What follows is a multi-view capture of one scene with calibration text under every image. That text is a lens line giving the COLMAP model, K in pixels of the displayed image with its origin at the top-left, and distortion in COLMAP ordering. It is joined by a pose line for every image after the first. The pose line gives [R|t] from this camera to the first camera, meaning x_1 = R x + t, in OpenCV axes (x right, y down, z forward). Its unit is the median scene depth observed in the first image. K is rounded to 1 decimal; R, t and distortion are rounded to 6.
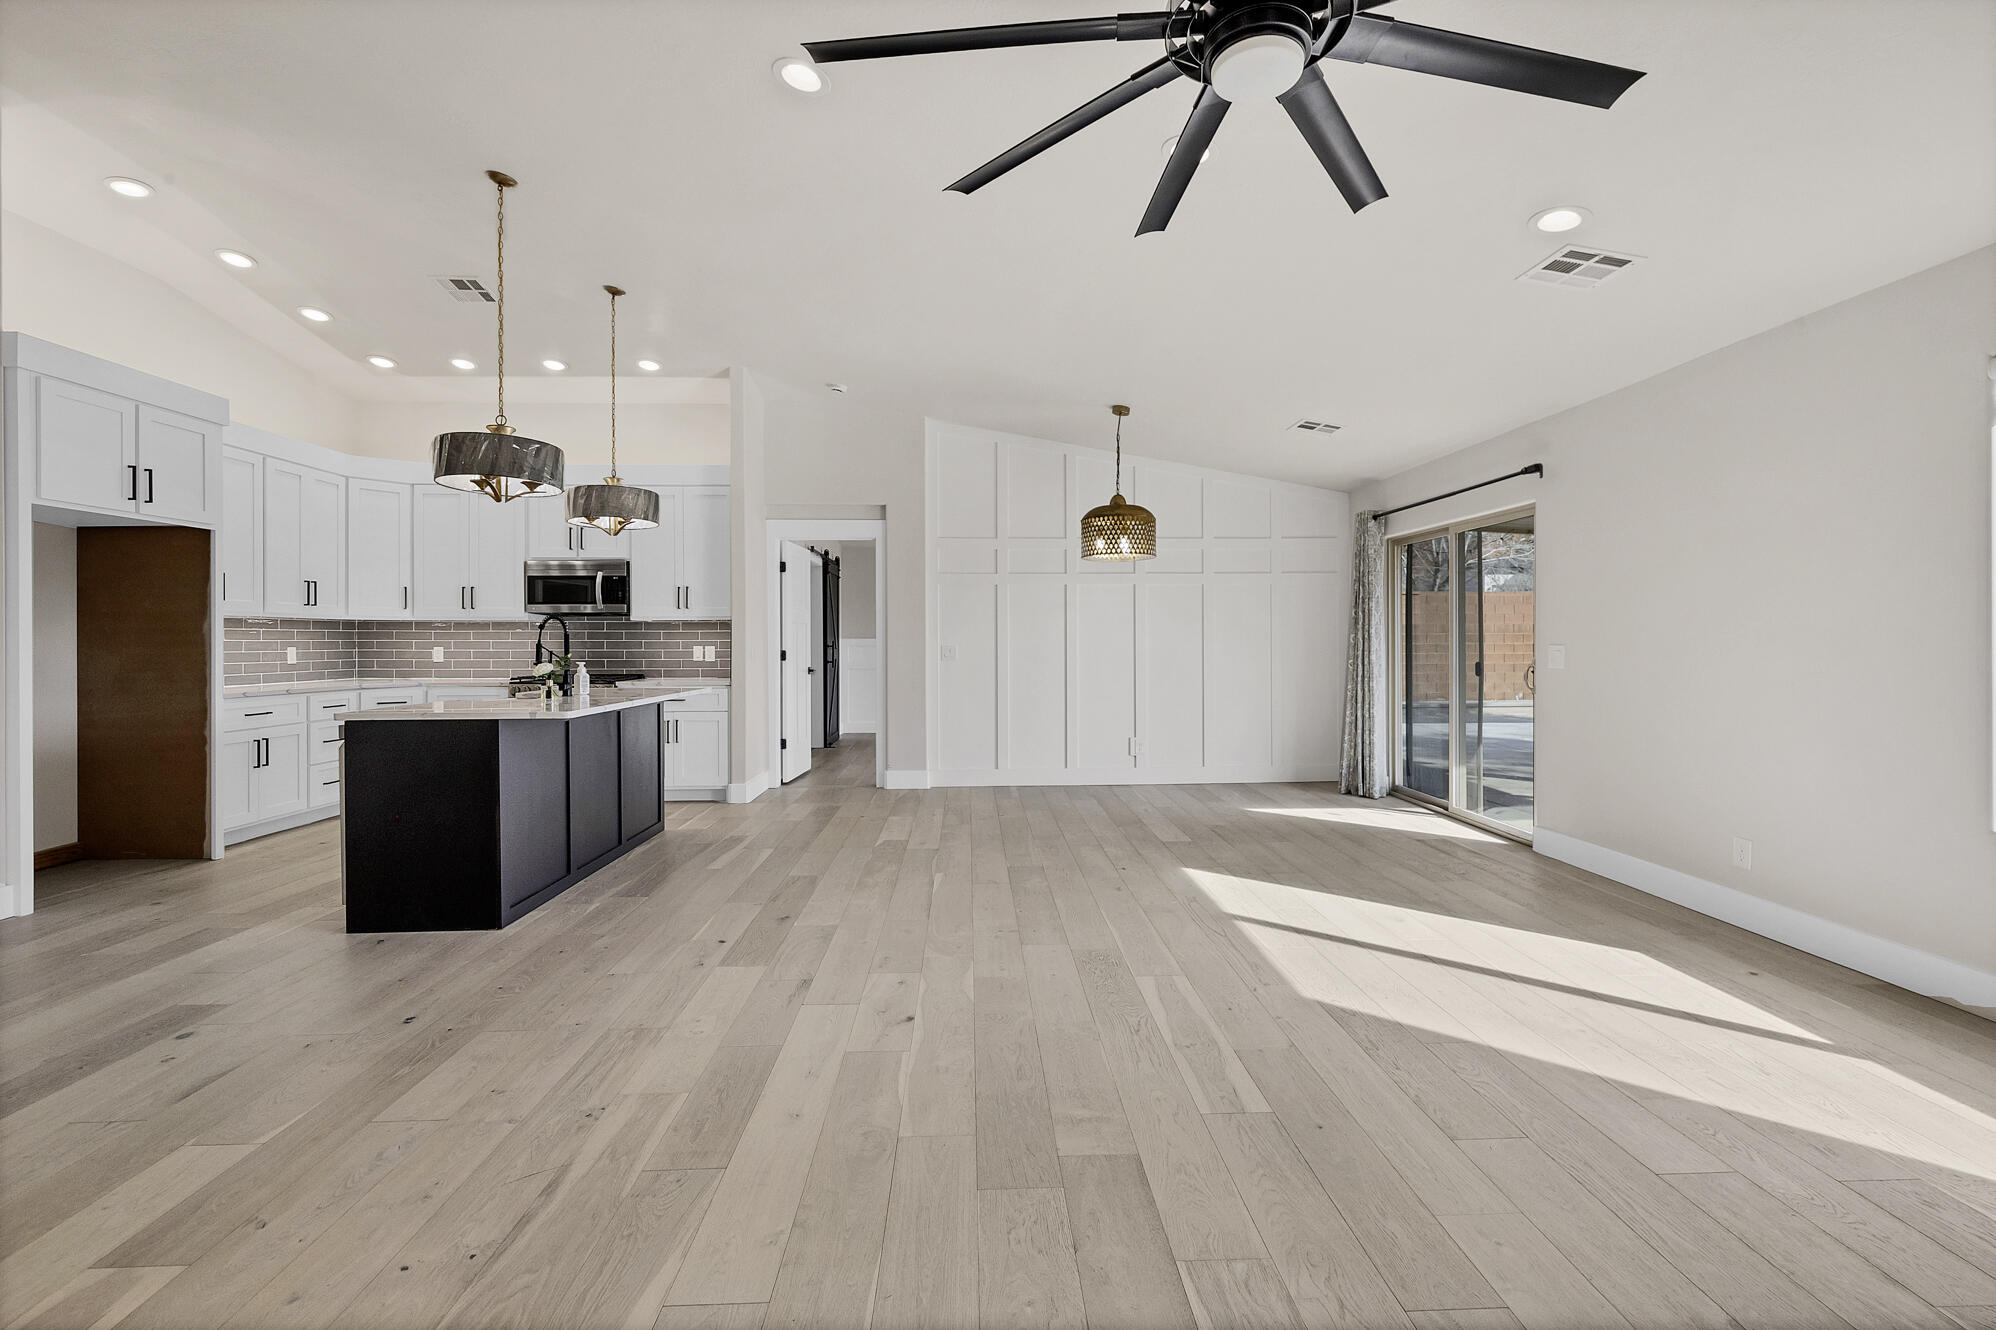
lens RADIAL K [[863.8, 0, 1003.8], [0, 863.8, 645.8], [0, 0, 1]] dist [0.001842, -0.000499]
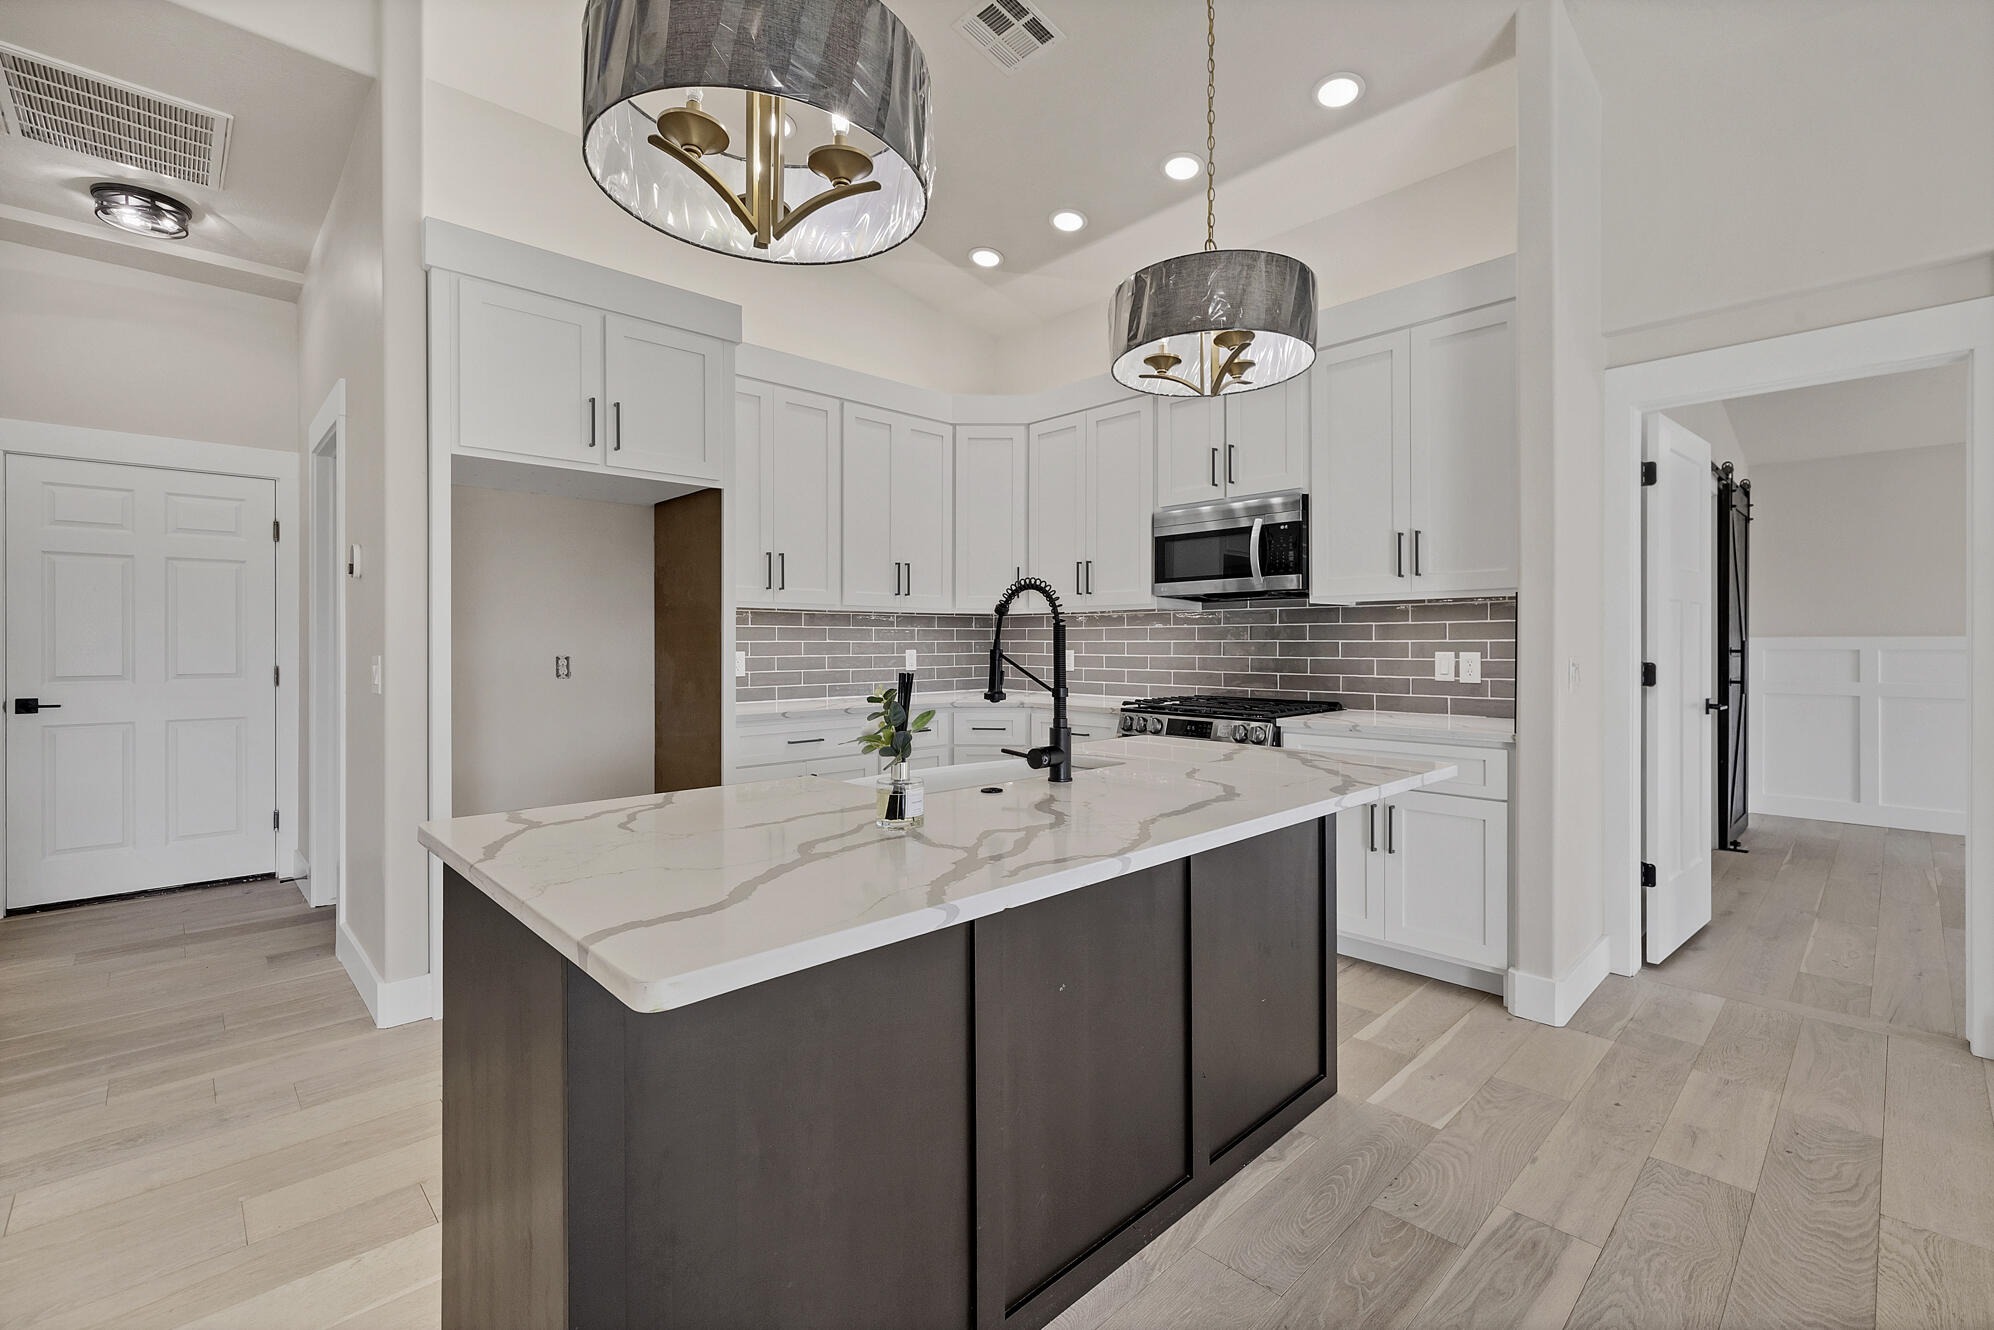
lens RADIAL K [[863.0, 0, 1002.8], [0, 863.0, 645.9], [0, 0, 1]] dist [0.001842, -0.000499]
pose [[0.663588, 0.003663, -0.748089, -0.160735], [-0.003543, 0.999992, 0.001754, -0.003488], [0.748090, 0.001487, 0.663596, 0.513397]]
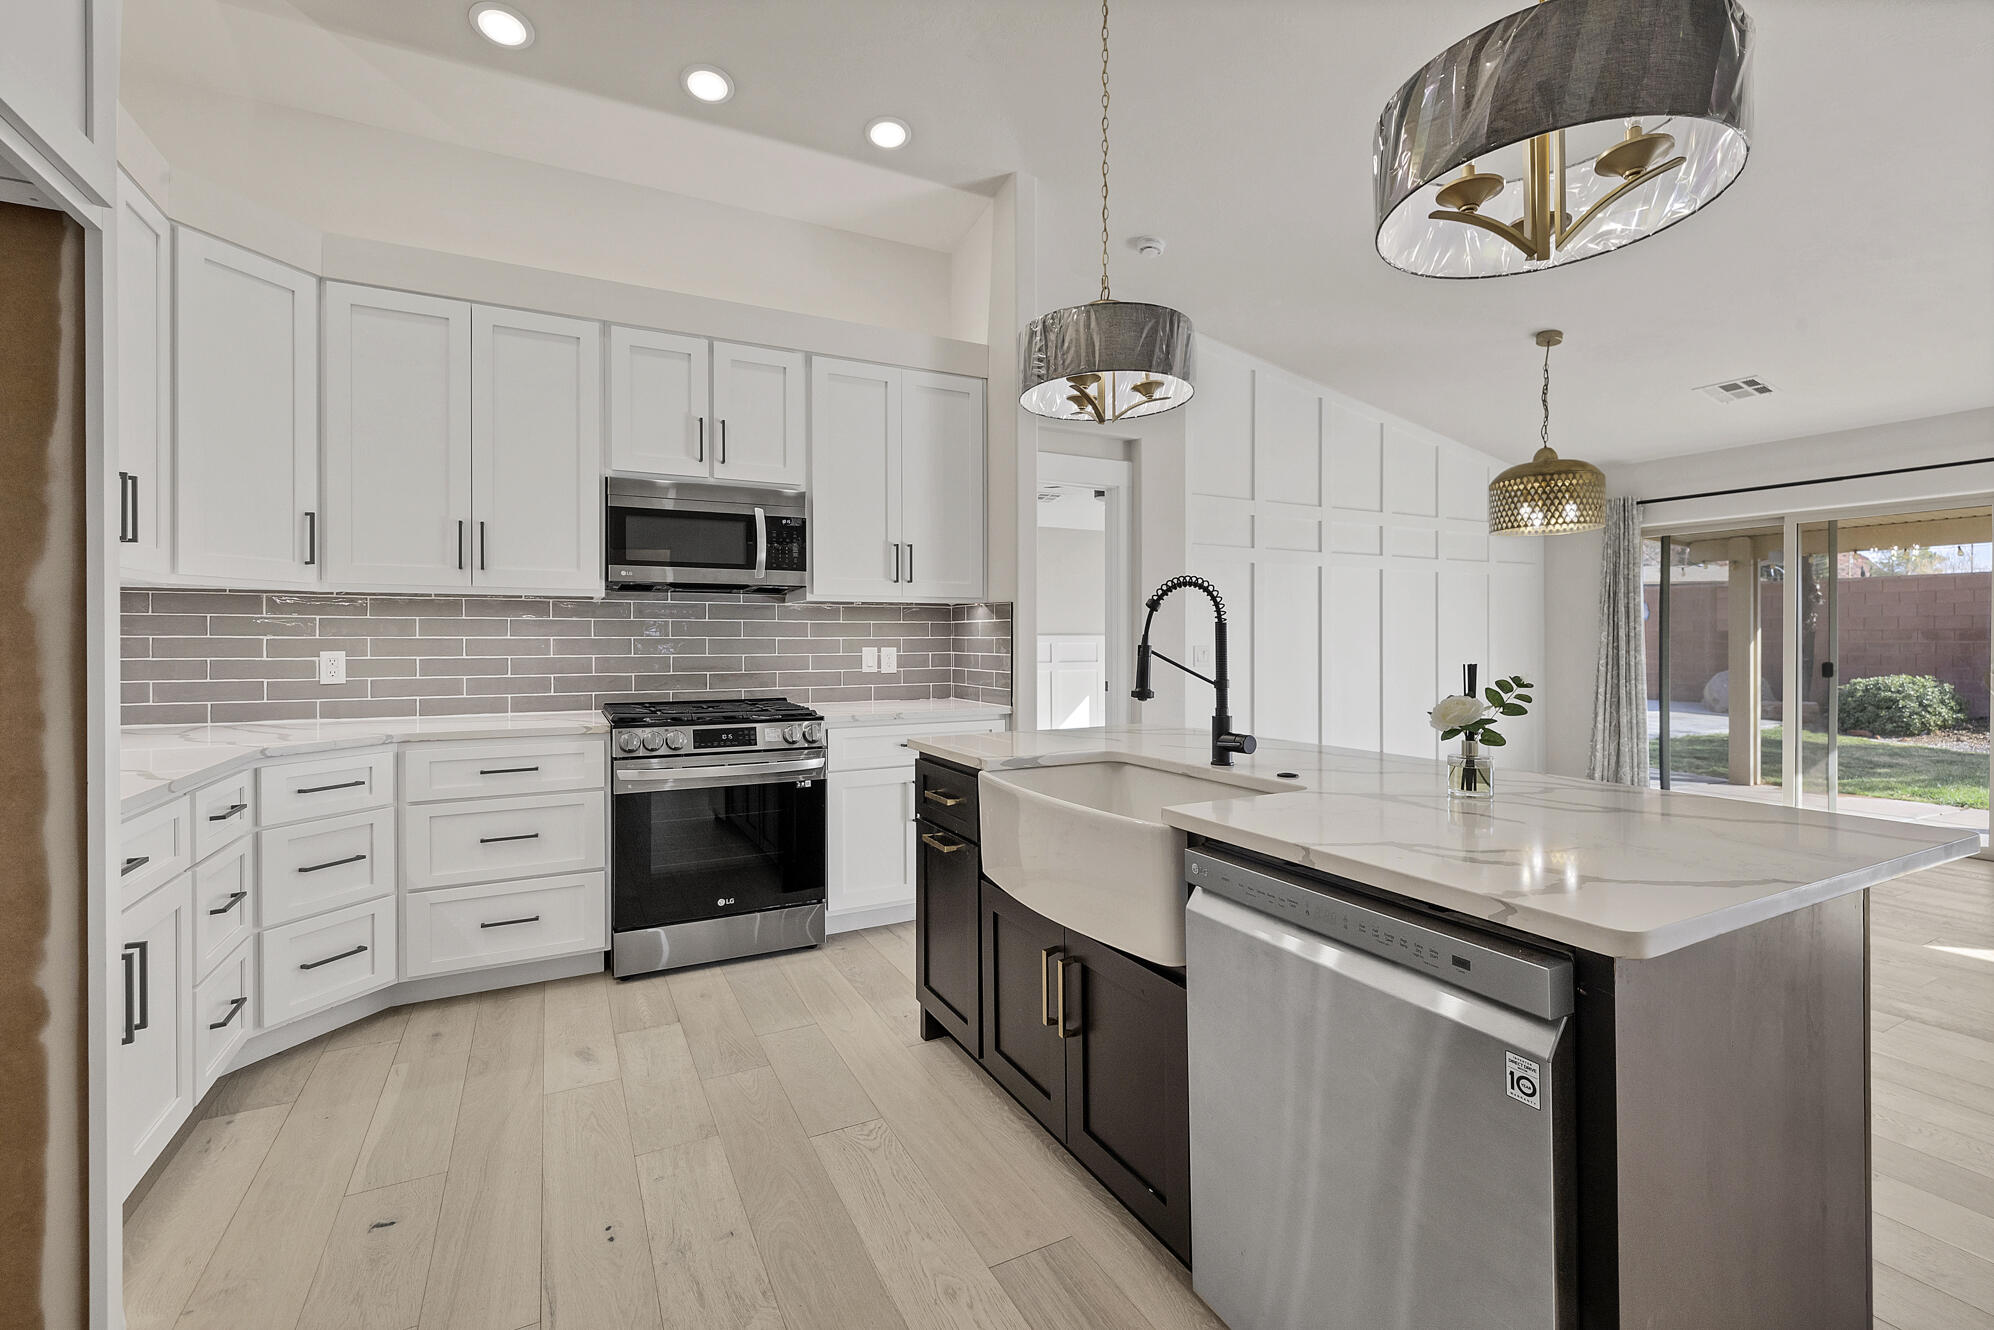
lens RADIAL K [[863.0, 0, 1002.8], [0, 863.0, 645.9], [0, 0, 1]] dist [0.001842, -0.000499]
pose [[0.903689, -0.001078, 0.428189, -0.569259], [0.000178, 0.999998, 0.002143, -0.002303], [-0.428190, -0.001860, 0.903687, 0.467202]]
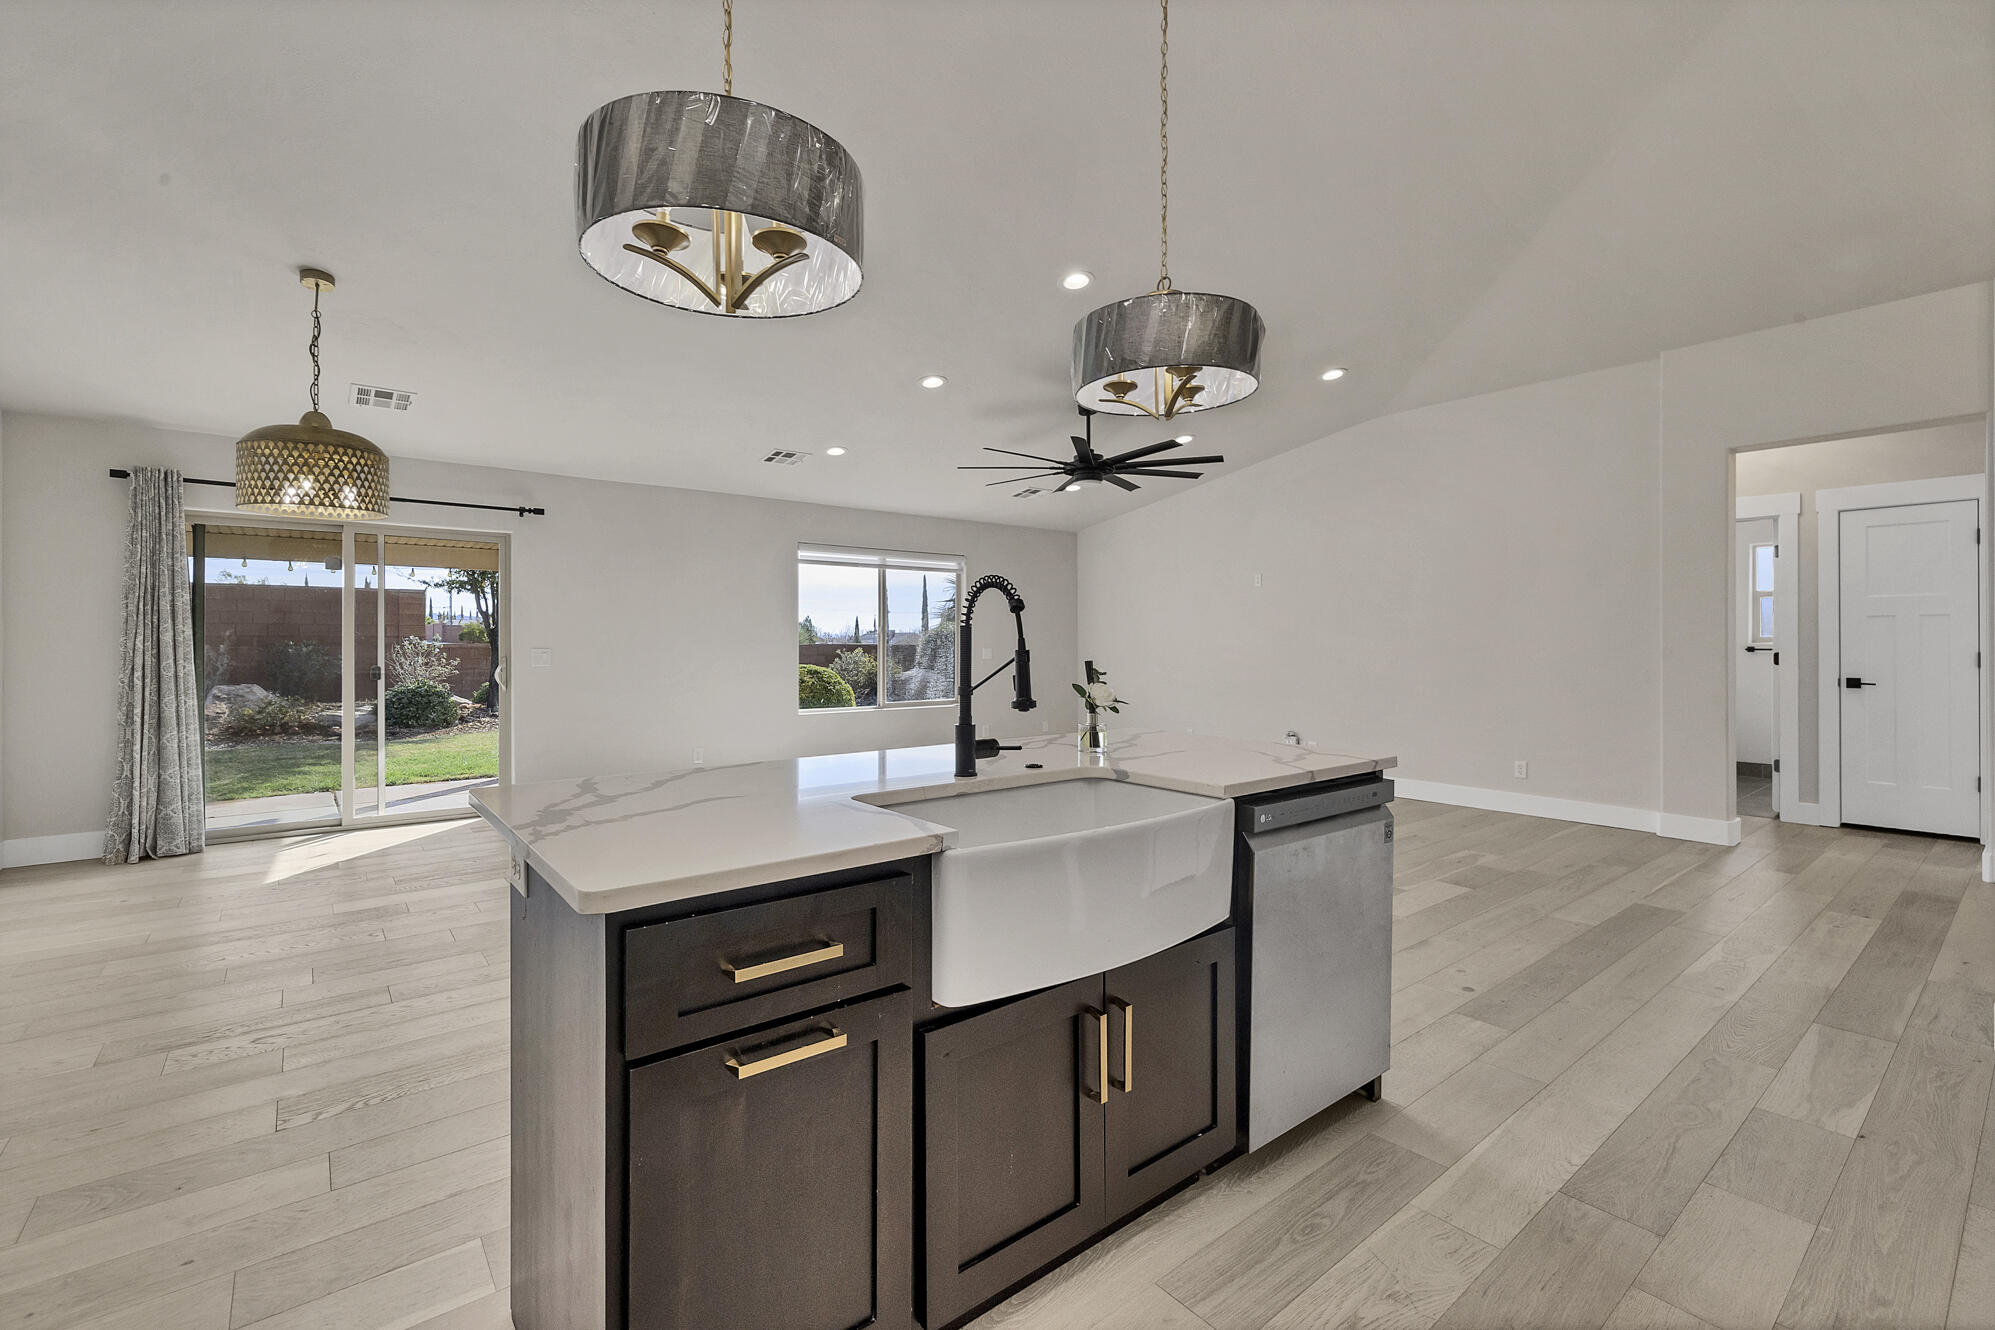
lens RADIAL K [[864.4, 0, 997.5], [0, 864.4, 665.0], [0, 0, 1]] dist [0.002774, -0.000035]
pose [[-0.590489, -0.016456, 0.806878, -0.609415], [0.006724, 0.999657, 0.025308, -0.004049], [-0.807018, 0.020370, -0.590175, 0.883118]]
